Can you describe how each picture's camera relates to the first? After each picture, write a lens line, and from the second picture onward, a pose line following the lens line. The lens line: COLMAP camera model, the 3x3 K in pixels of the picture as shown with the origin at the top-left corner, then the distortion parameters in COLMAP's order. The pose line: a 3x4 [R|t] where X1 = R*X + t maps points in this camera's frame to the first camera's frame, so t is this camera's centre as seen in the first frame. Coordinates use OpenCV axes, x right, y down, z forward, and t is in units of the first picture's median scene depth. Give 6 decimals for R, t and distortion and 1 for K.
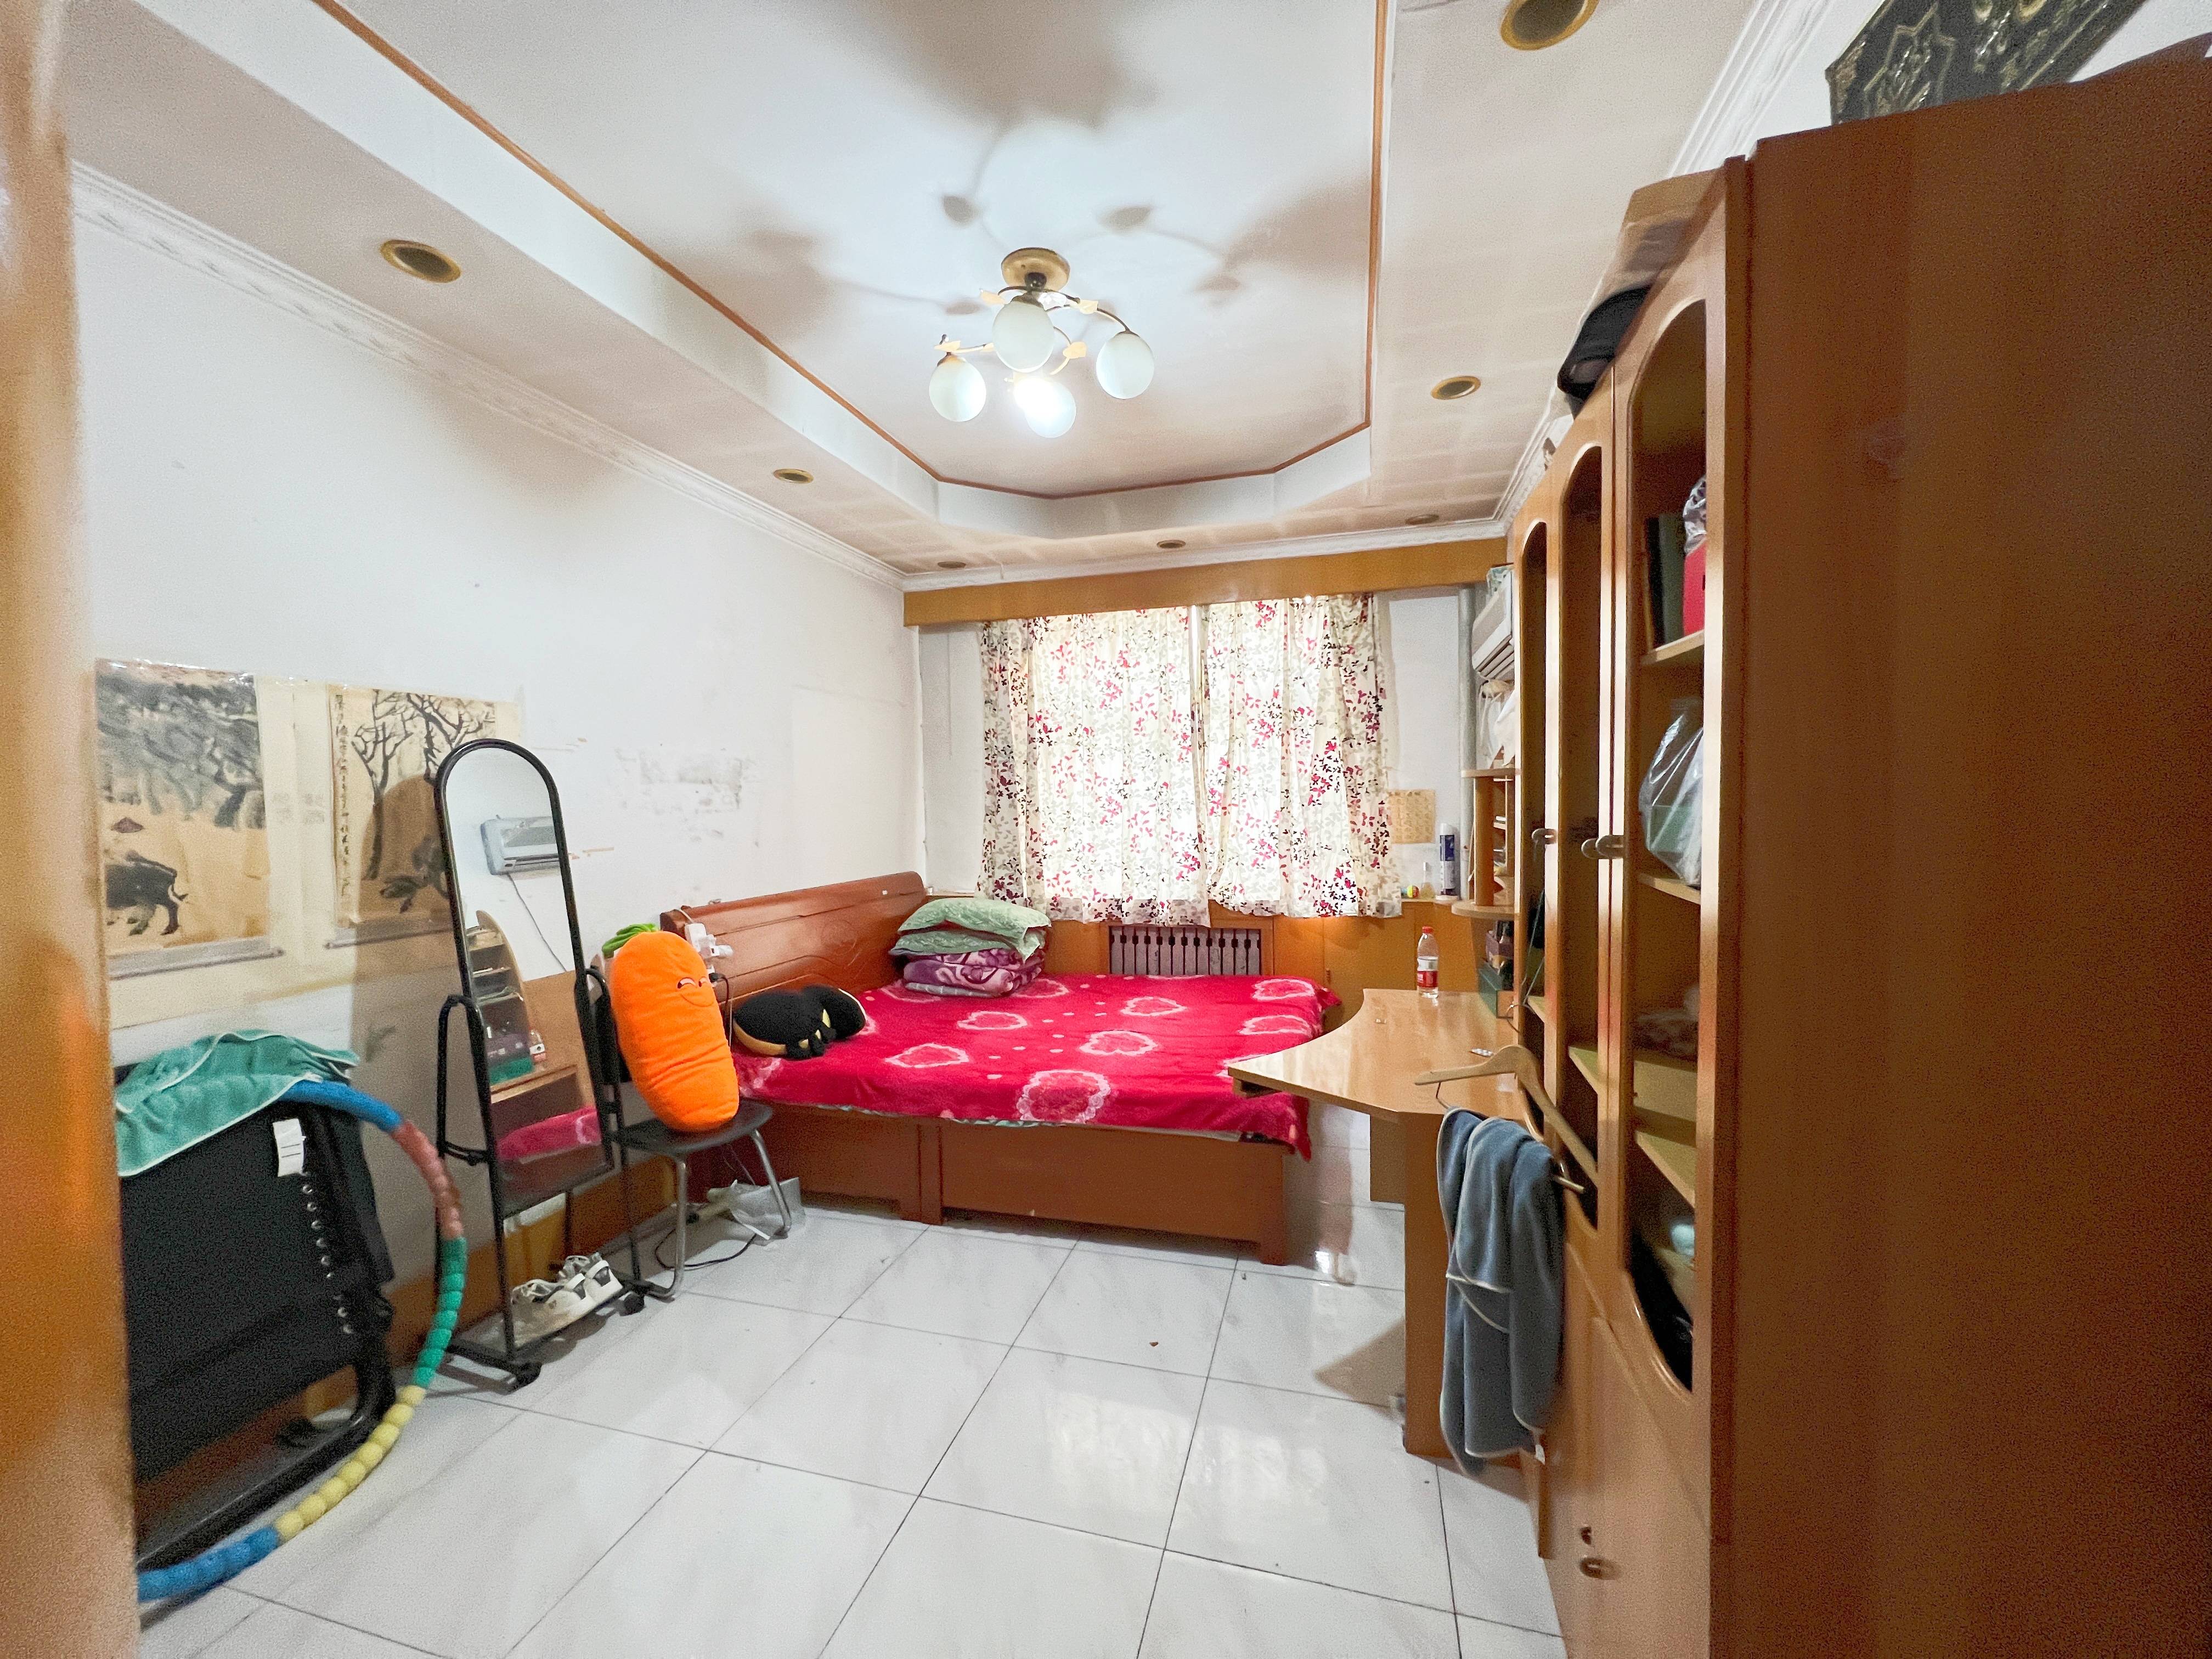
lens RADIAL K [[890.1, 0, 1091.3], [0, 890.1, 834.9], [0, 0, 1]] dist [-0.002272, 0.000582]
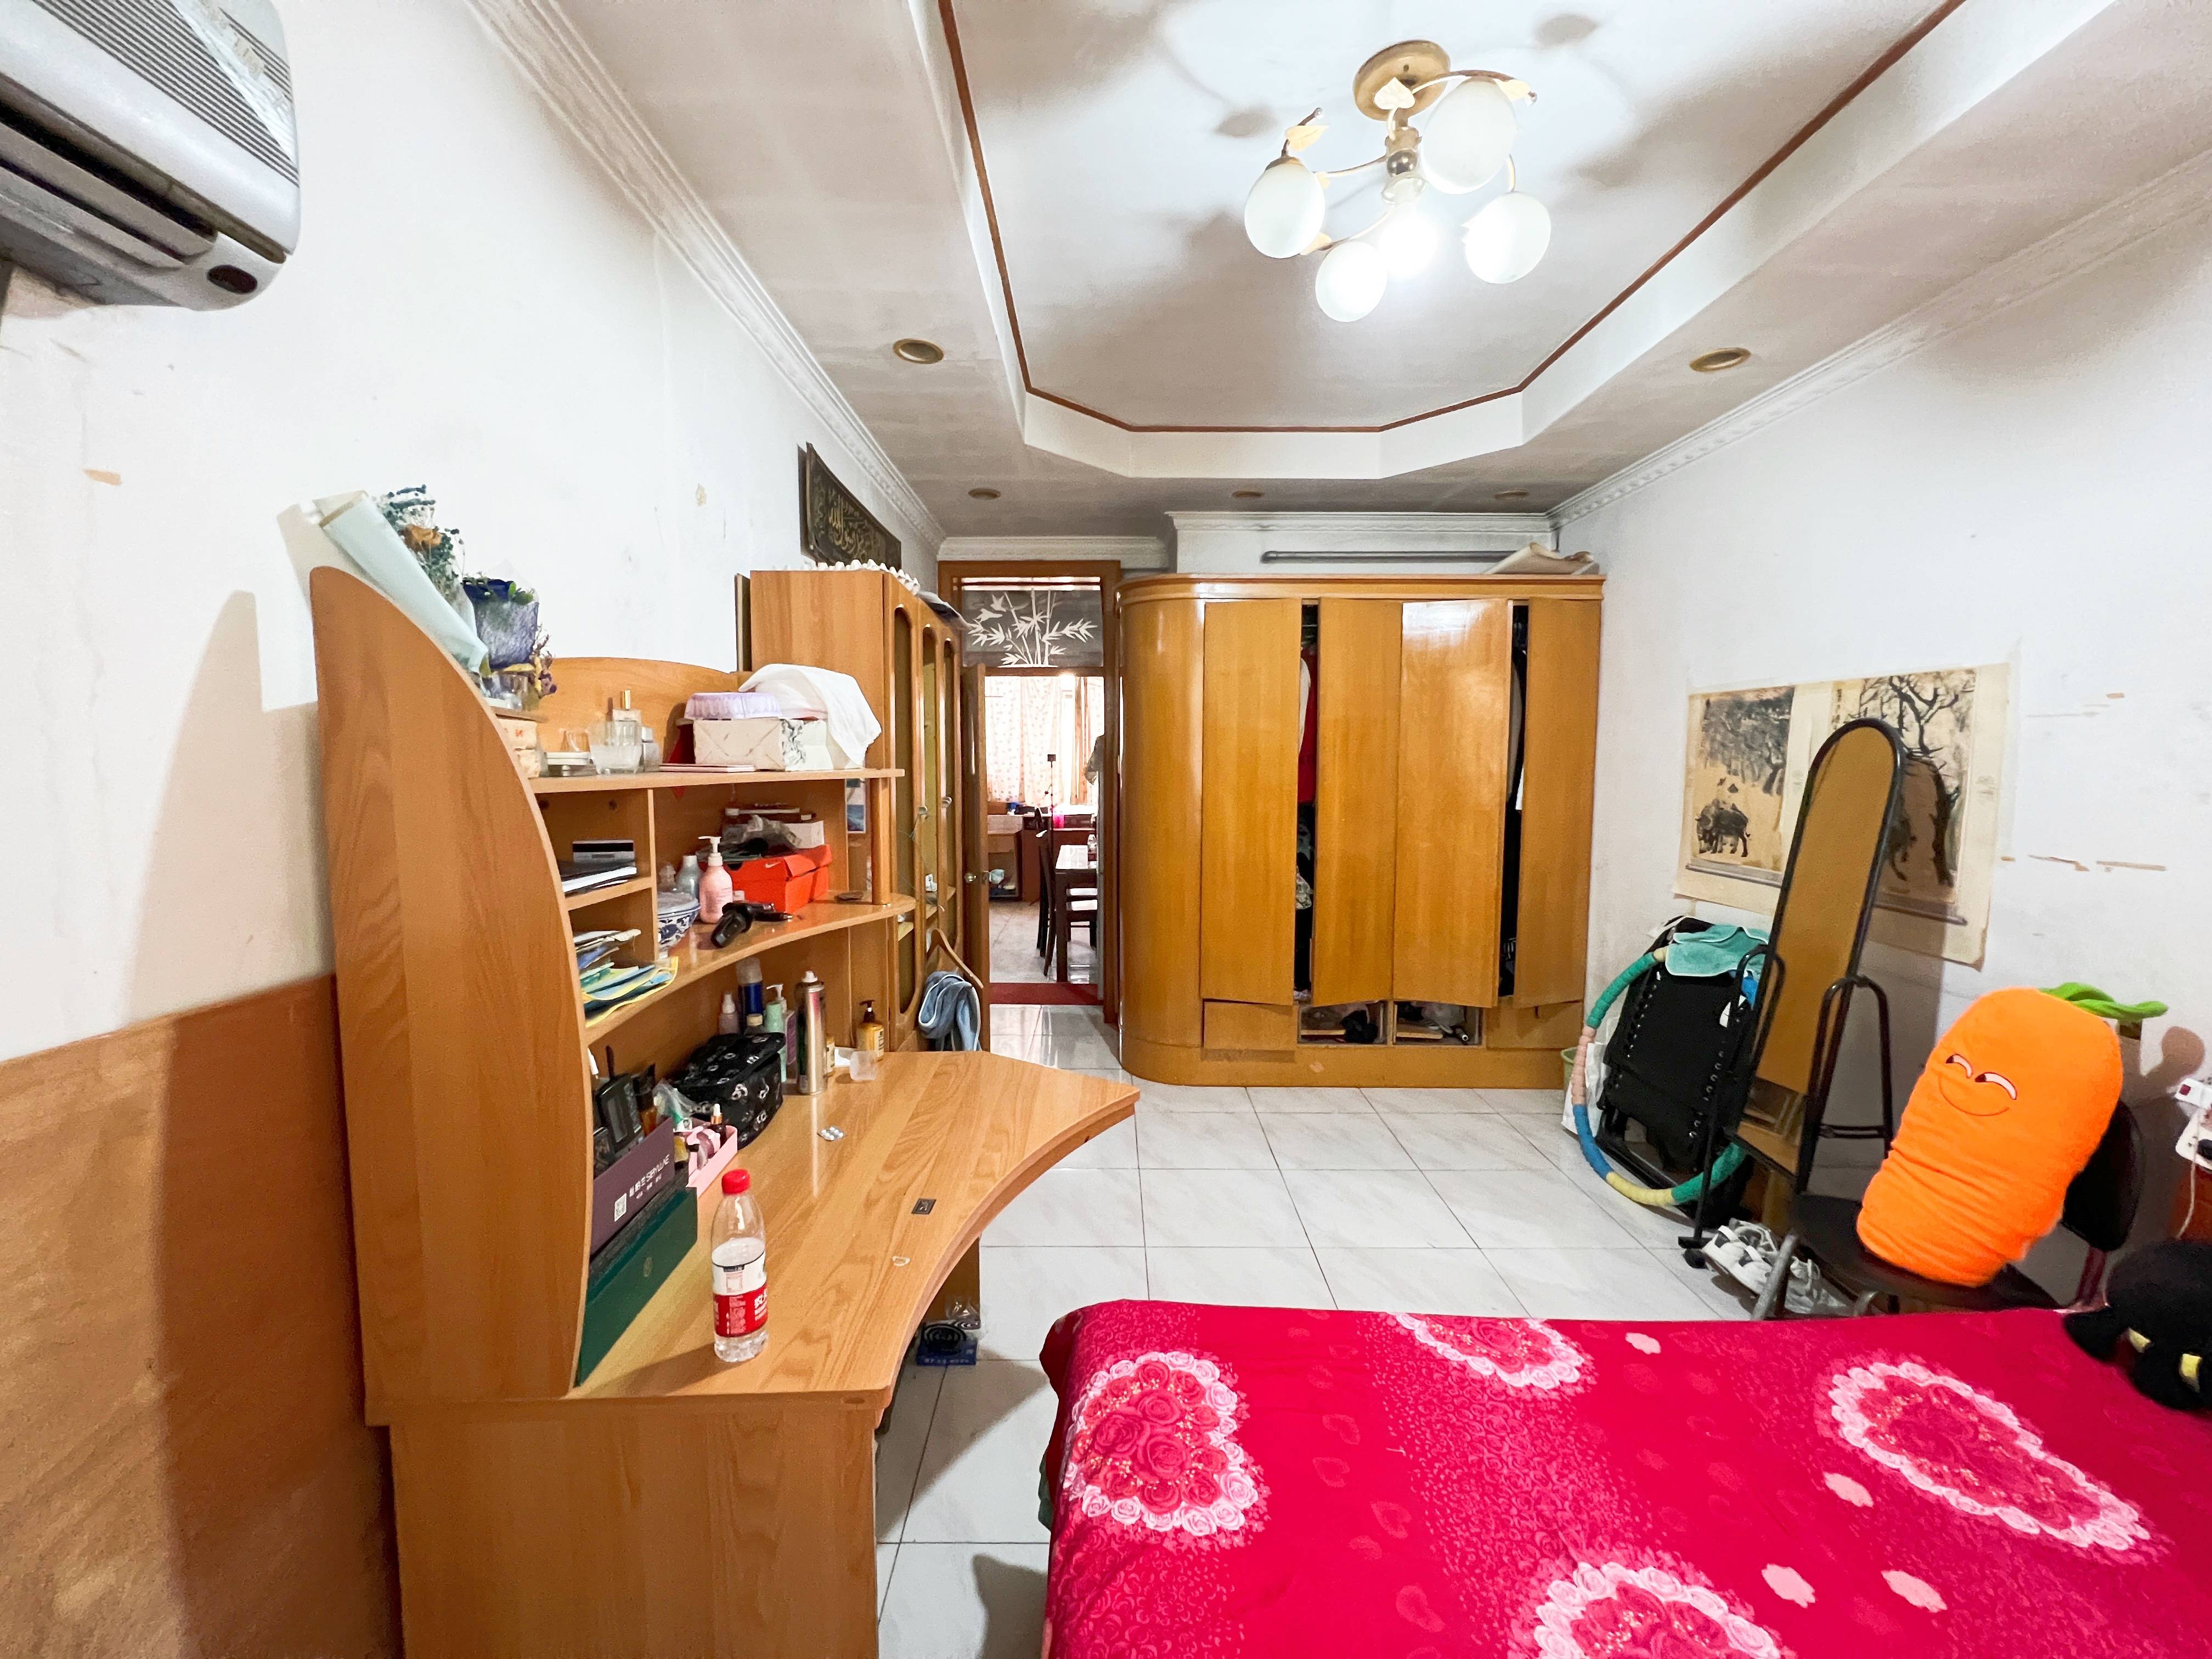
lens RADIAL K [[890.1, 0, 1097.6], [0, 890.1, 826.7], [0, 0, 1]] dist [-0.002272, 0.000582]
pose [[-0.960526, 0.046564, -0.274266, 0.411815], [0.013118, 0.992377, 0.122542, -0.121909], [0.277882, 0.114107, -0.953814, 1.721067]]
